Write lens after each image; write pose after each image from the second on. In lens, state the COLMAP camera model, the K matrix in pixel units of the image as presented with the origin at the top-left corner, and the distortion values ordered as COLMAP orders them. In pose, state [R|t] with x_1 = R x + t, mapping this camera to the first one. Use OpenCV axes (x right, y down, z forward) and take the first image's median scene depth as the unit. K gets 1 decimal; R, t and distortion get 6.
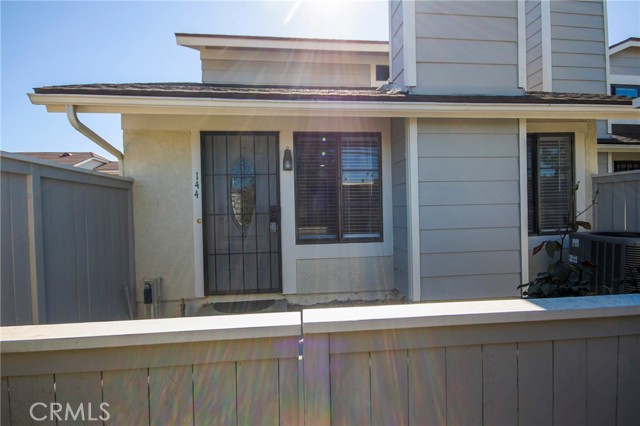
lens RADIAL K [[294.1, 0, 320.0], [0, 294.1, 213.0], [0, 0, 1]] dist [-0.002474, -0.000837]
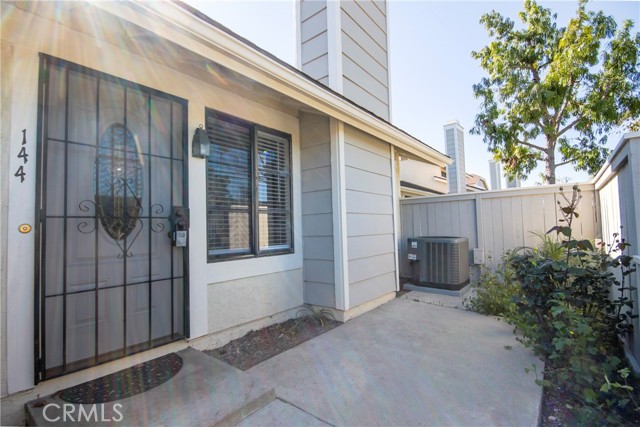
lens RADIAL K [[294.1, 0, 320.0], [0, 294.1, 213.5], [0, 0, 1]] dist [-0.002474, -0.000837]
pose [[0.716670, 0.036736, 0.696444, -0.388625], [0.016263, 0.997460, -0.069349, 0.042277], [-0.697223, 0.061026, 0.714252, 0.303657]]
